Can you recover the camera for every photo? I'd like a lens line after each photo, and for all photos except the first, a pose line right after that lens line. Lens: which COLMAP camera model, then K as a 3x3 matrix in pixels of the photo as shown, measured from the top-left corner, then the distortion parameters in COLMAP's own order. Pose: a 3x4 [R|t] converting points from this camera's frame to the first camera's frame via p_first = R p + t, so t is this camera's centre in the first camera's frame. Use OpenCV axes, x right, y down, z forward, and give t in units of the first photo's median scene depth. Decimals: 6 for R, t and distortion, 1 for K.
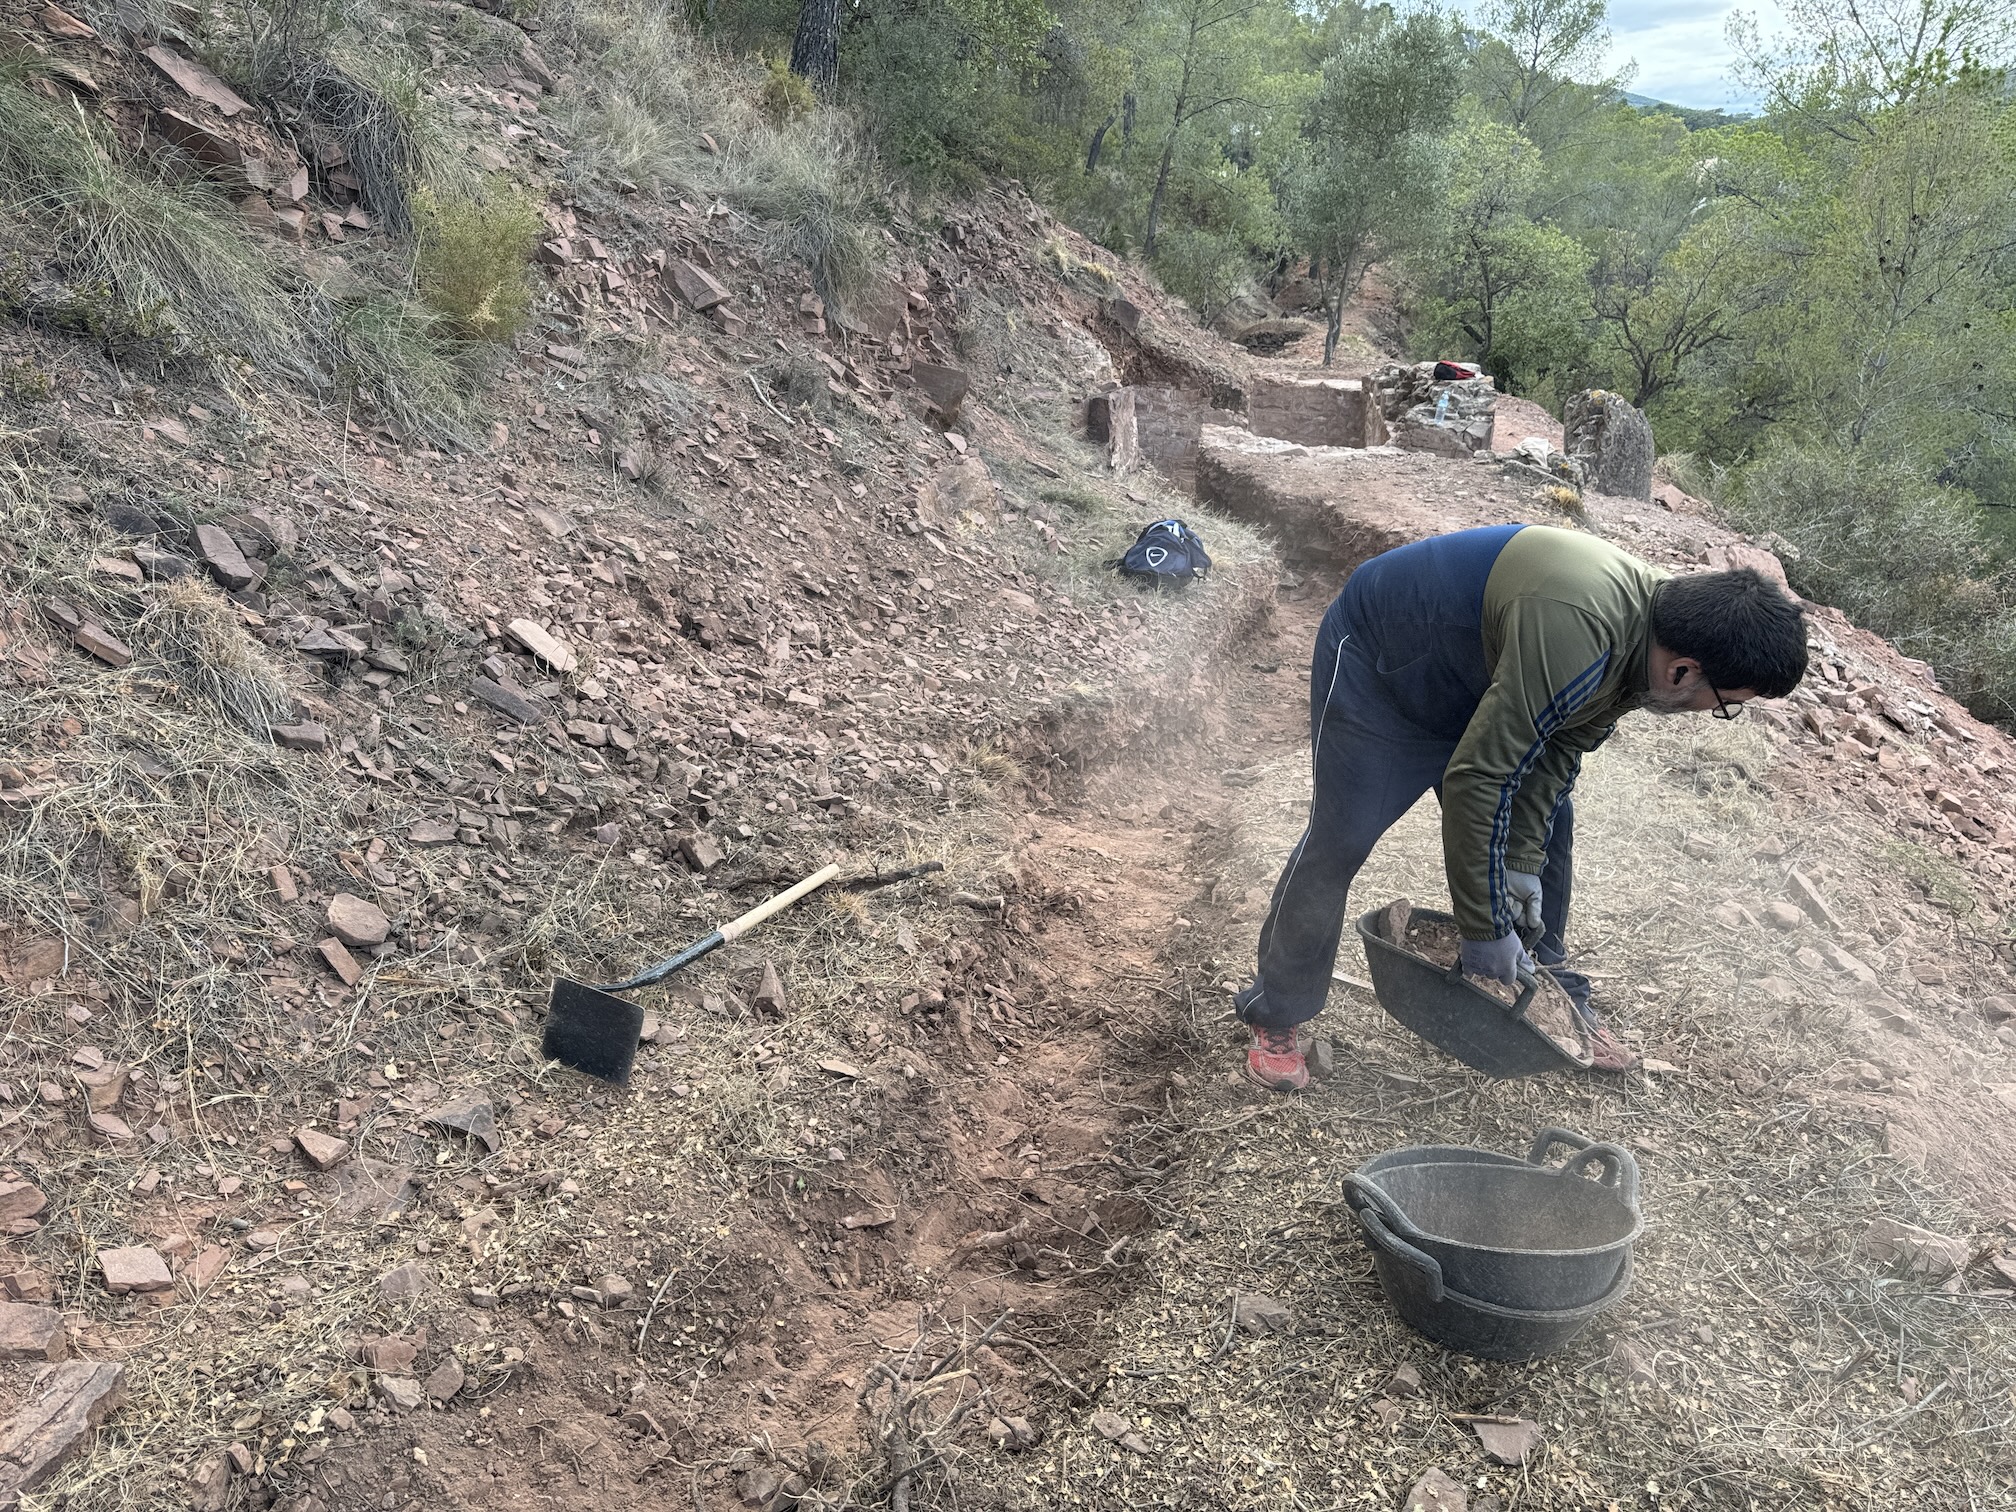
lens RADIAL K [[1429.9, 0, 1008.0], [0, 1429.9, 756.0], [0, 0, 1]] dist [0.094502, -0.140204]
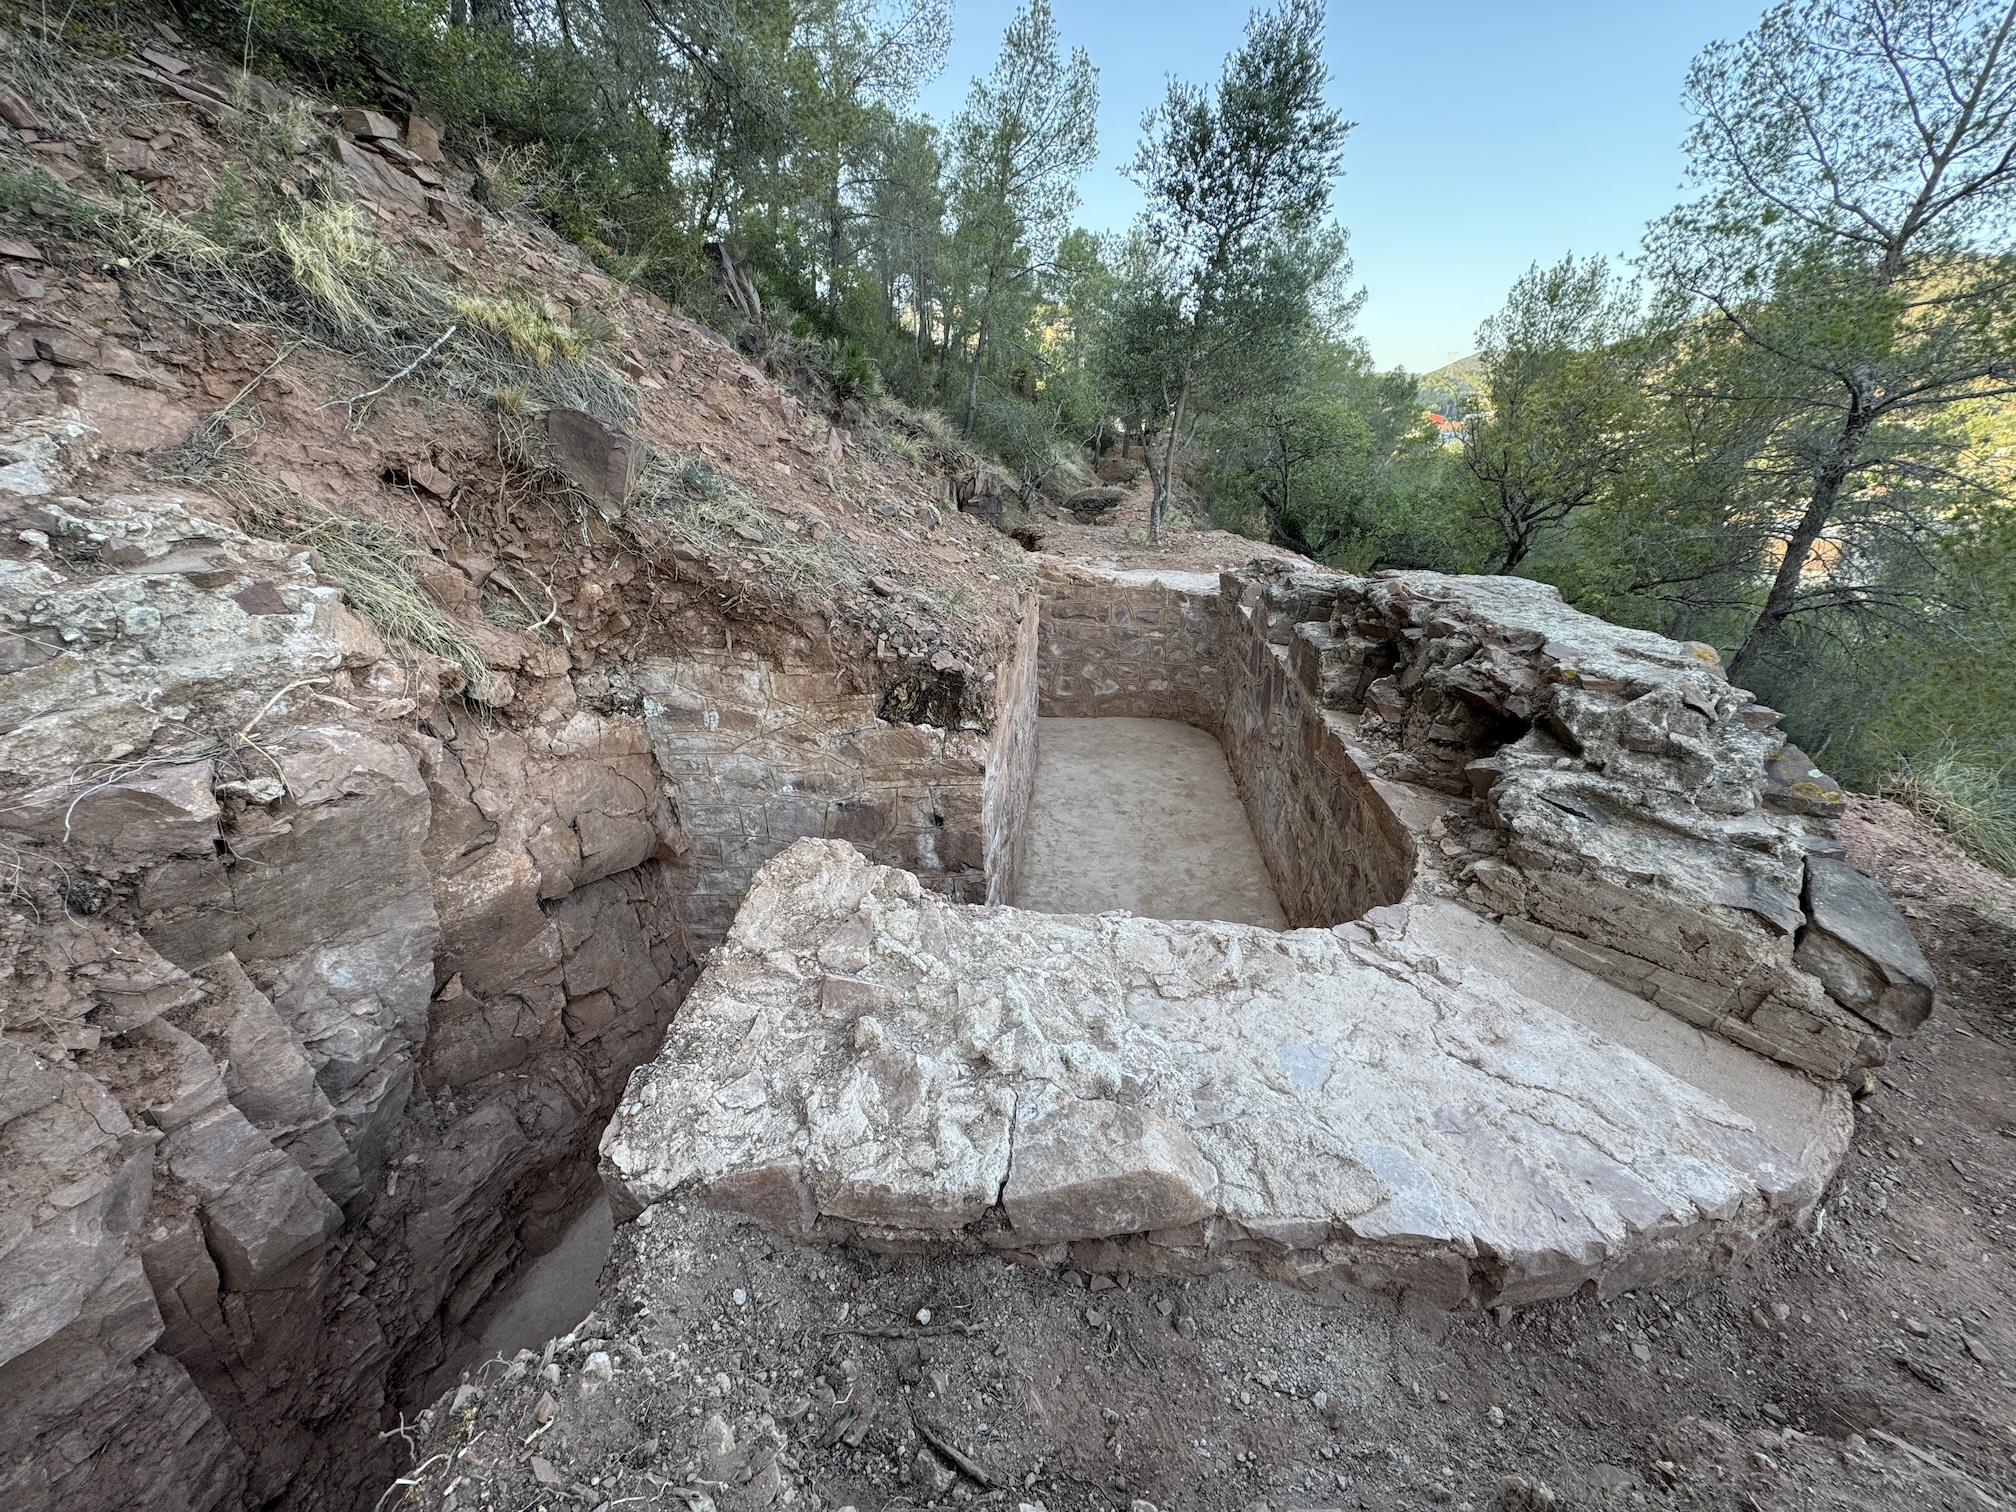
lens RADIAL K [[800.8, 0, 1008.0], [0, 800.8, 756.0], [0, 0, 1]] dist [0.000085, 0.000108]
pose [[0.997749, -0.024896, 0.062266, 0.131806], [0.023091, 0.999297, 0.029534, -0.196471], [-0.062958, -0.028030, 0.997622, 0.661973]]
